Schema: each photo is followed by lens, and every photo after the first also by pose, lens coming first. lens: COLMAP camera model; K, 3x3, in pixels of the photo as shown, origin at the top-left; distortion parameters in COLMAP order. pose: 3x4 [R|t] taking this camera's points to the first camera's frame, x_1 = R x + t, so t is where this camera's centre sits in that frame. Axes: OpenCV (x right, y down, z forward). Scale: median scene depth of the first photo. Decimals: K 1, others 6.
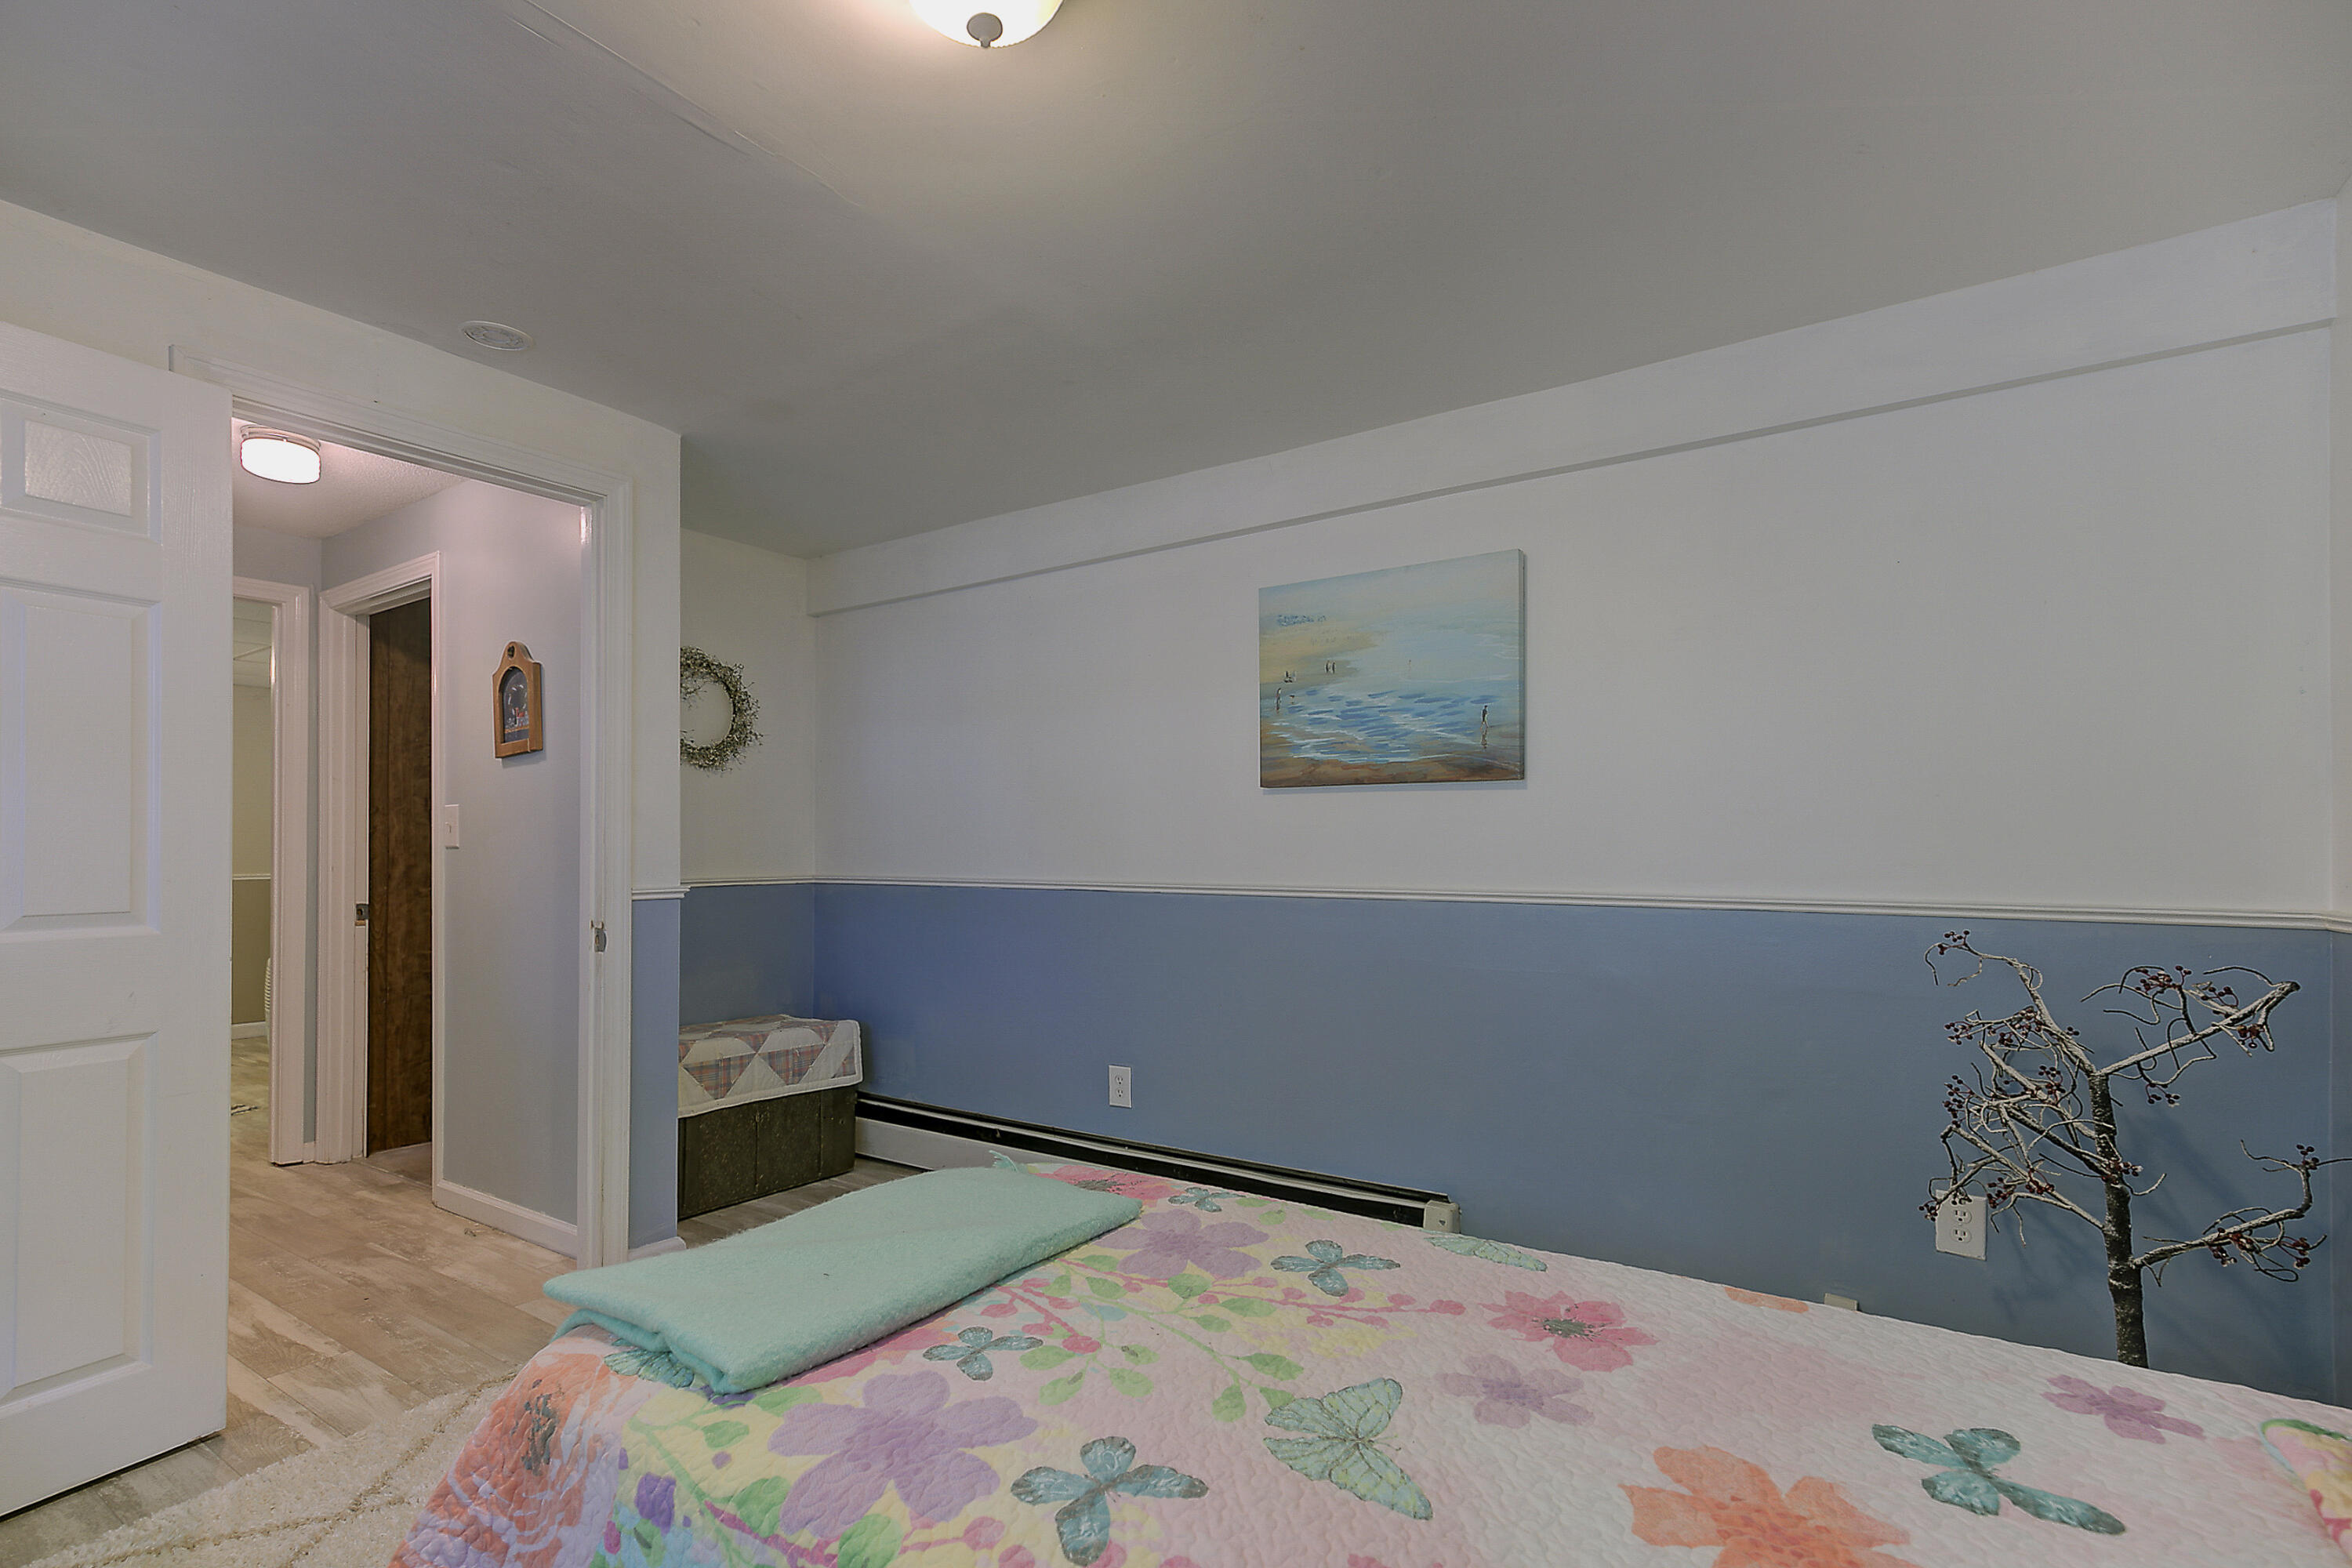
lens RADIAL K [[1079.0, 0, 1153.1], [0, 1079.0, 824.4], [0, 0, 1]] dist [0.012054, 0.000211]
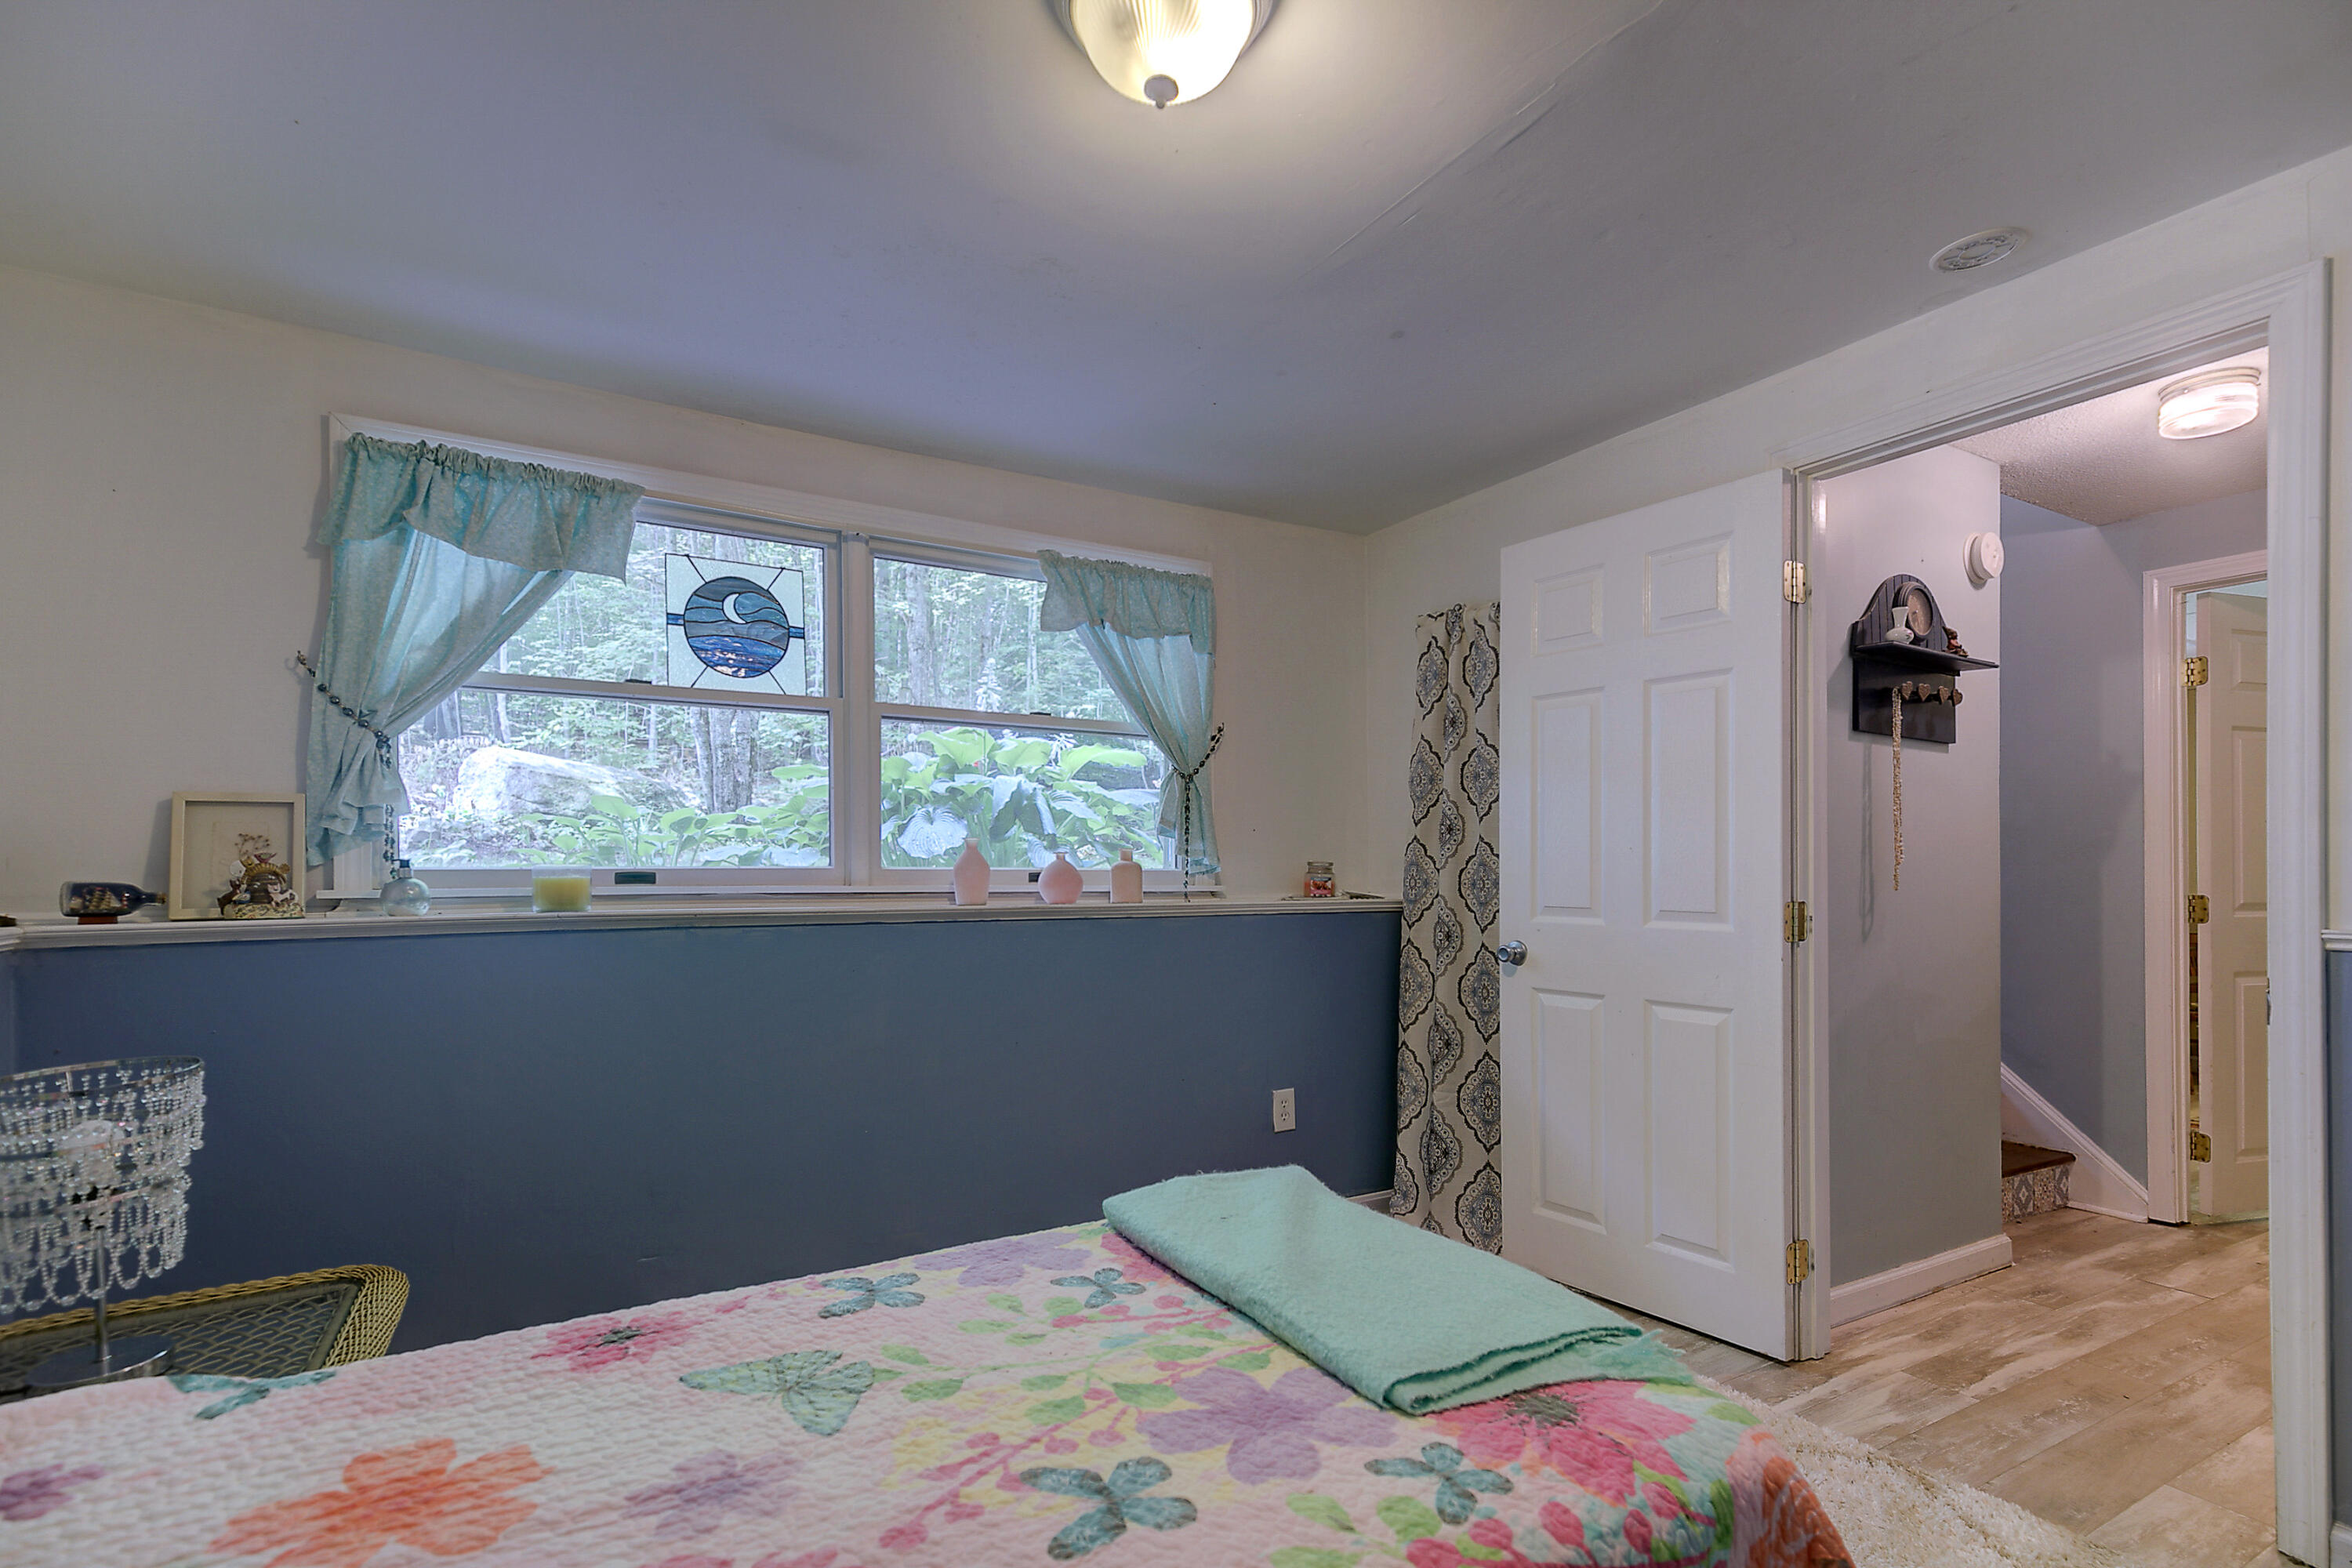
lens RADIAL K [[1104.3, 0, 1170.2], [0, 1104.3, 839.0], [0, 0, 1]] dist [0.012785, 0.000248]
pose [[-0.421187, -0.023221, -0.906677, 0.513924], [0.013822, 0.999392, -0.032017, 0.016875], [0.906869, -0.026018, -0.420609, 0.882221]]
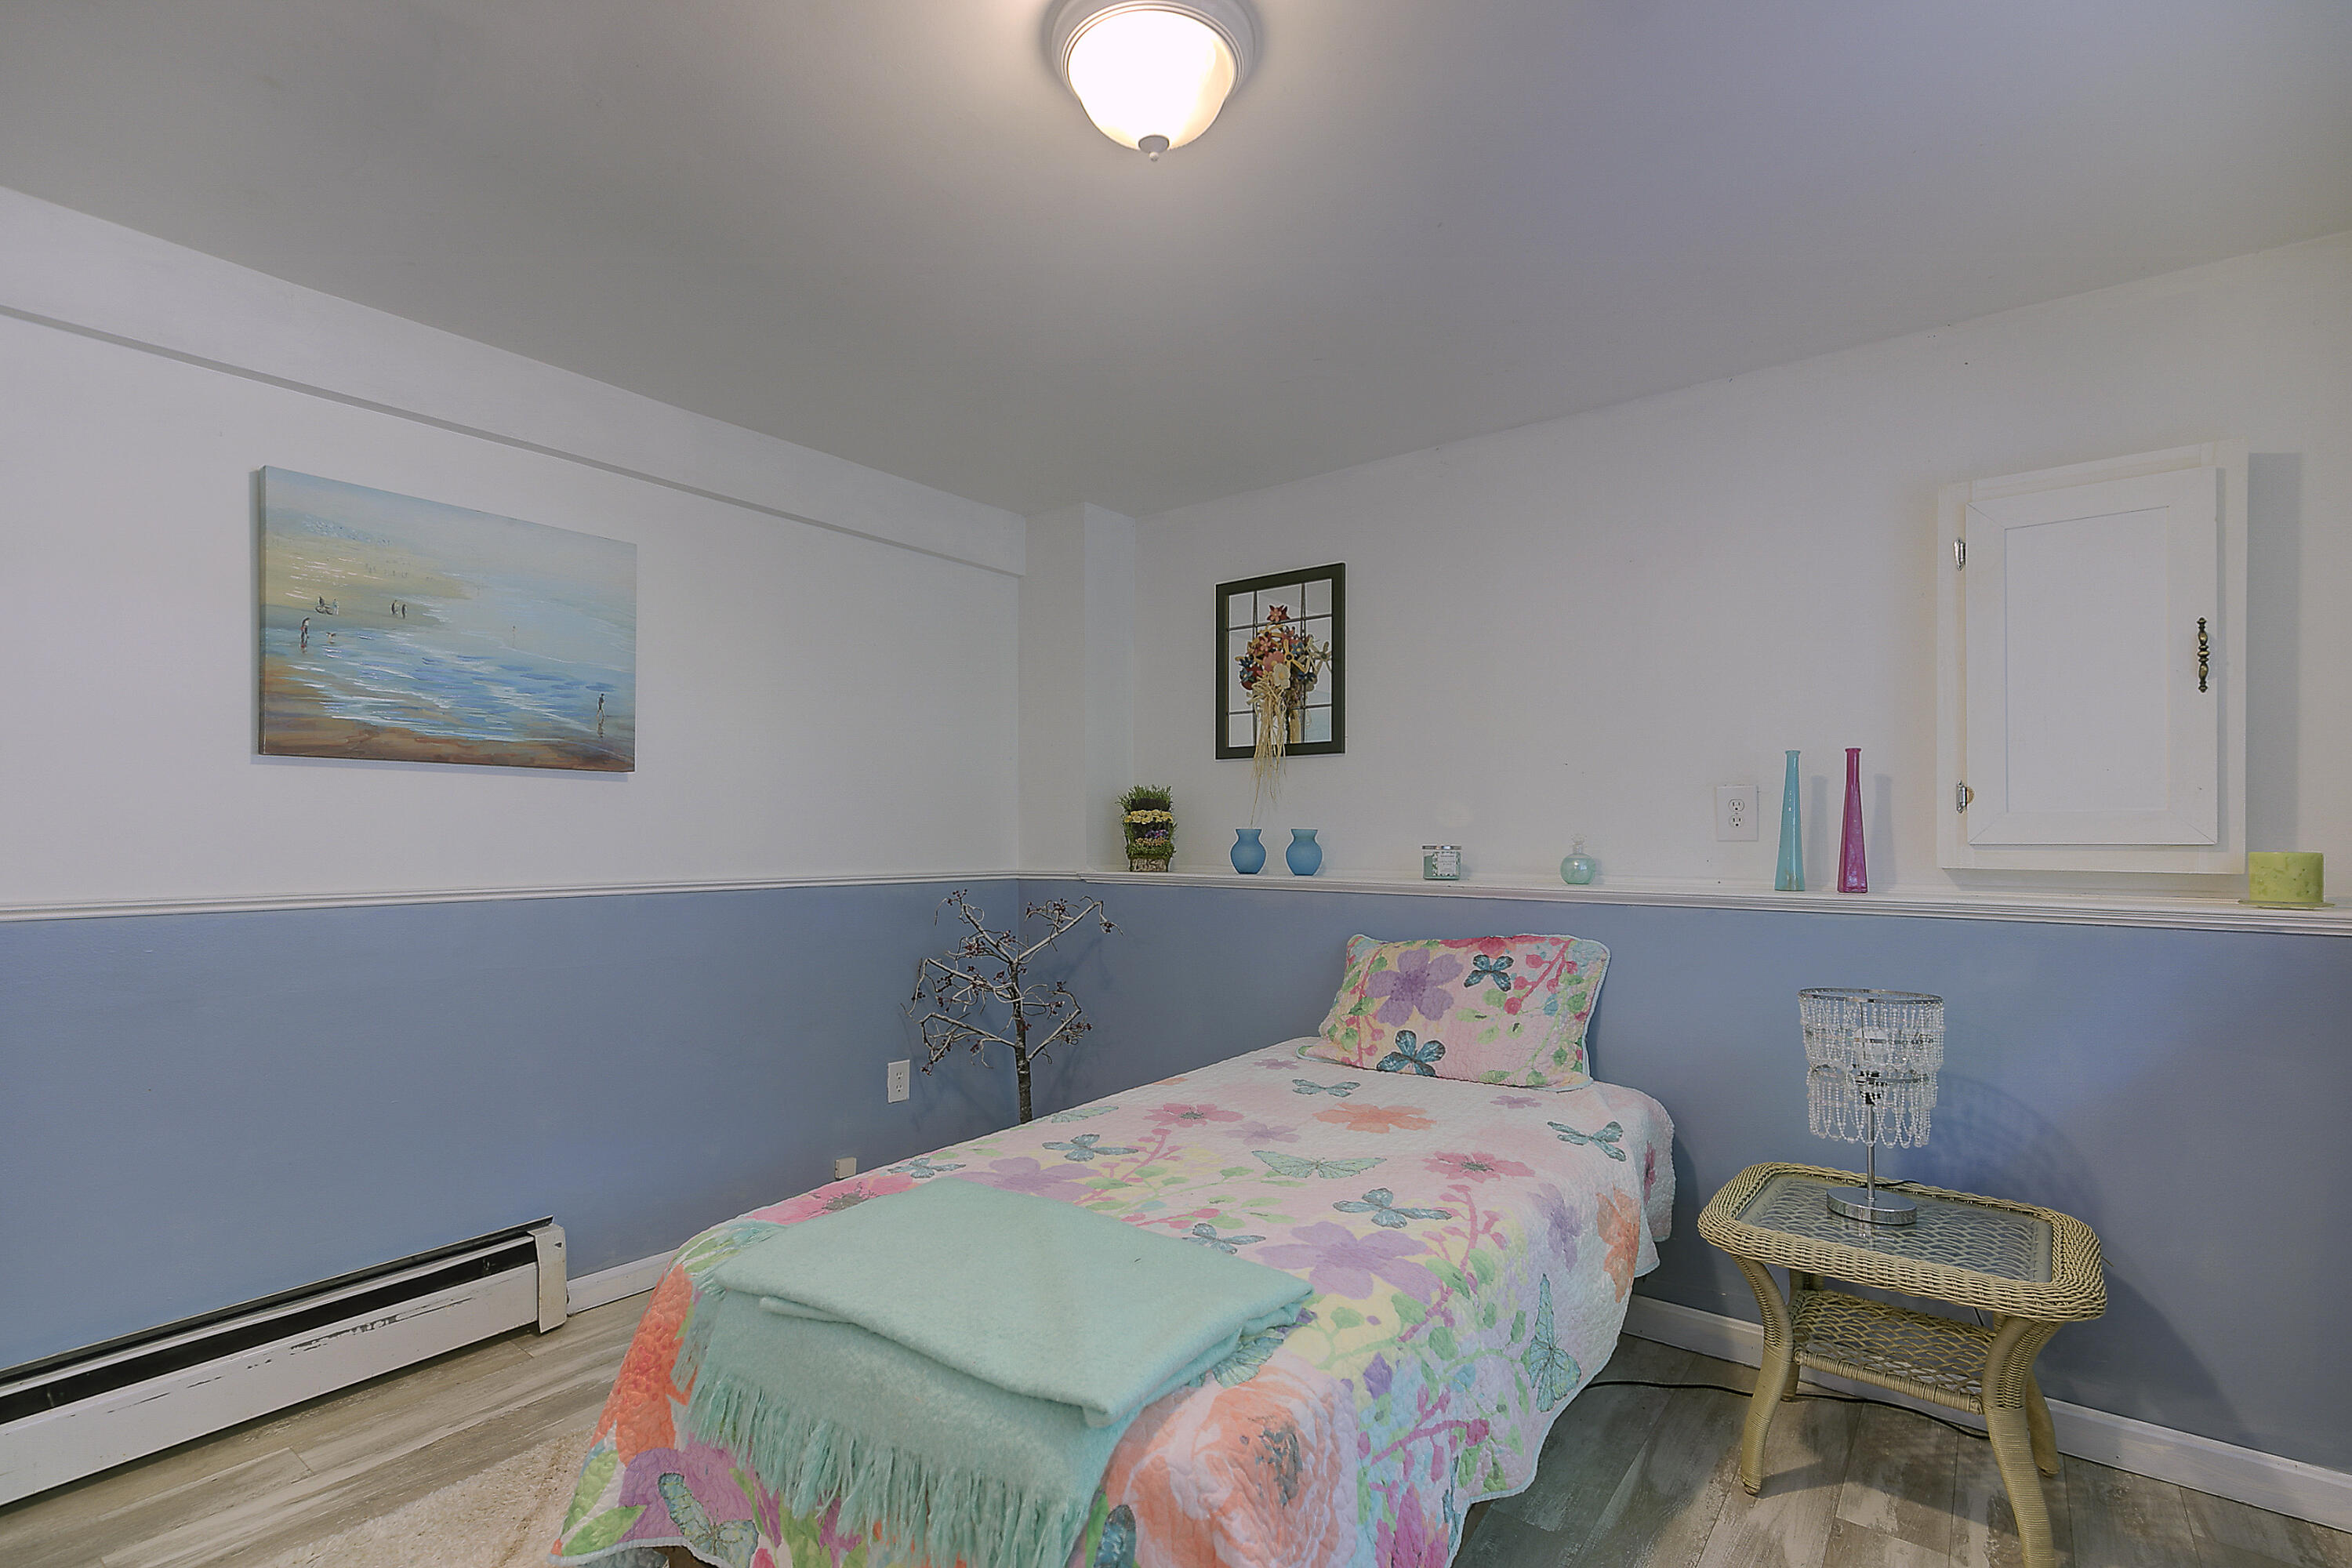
lens RADIAL K [[1079.0, 0, 1153.1], [0, 1079.0, 824.4], [0, 0, 1]] dist [0.012054, 0.000211]
pose [[0.072476, 0.009198, 0.997328, -0.793282], [-0.023024, 0.999706, -0.007547, 0.004453], [-0.997104, -0.022416, 0.072666, 0.547917]]
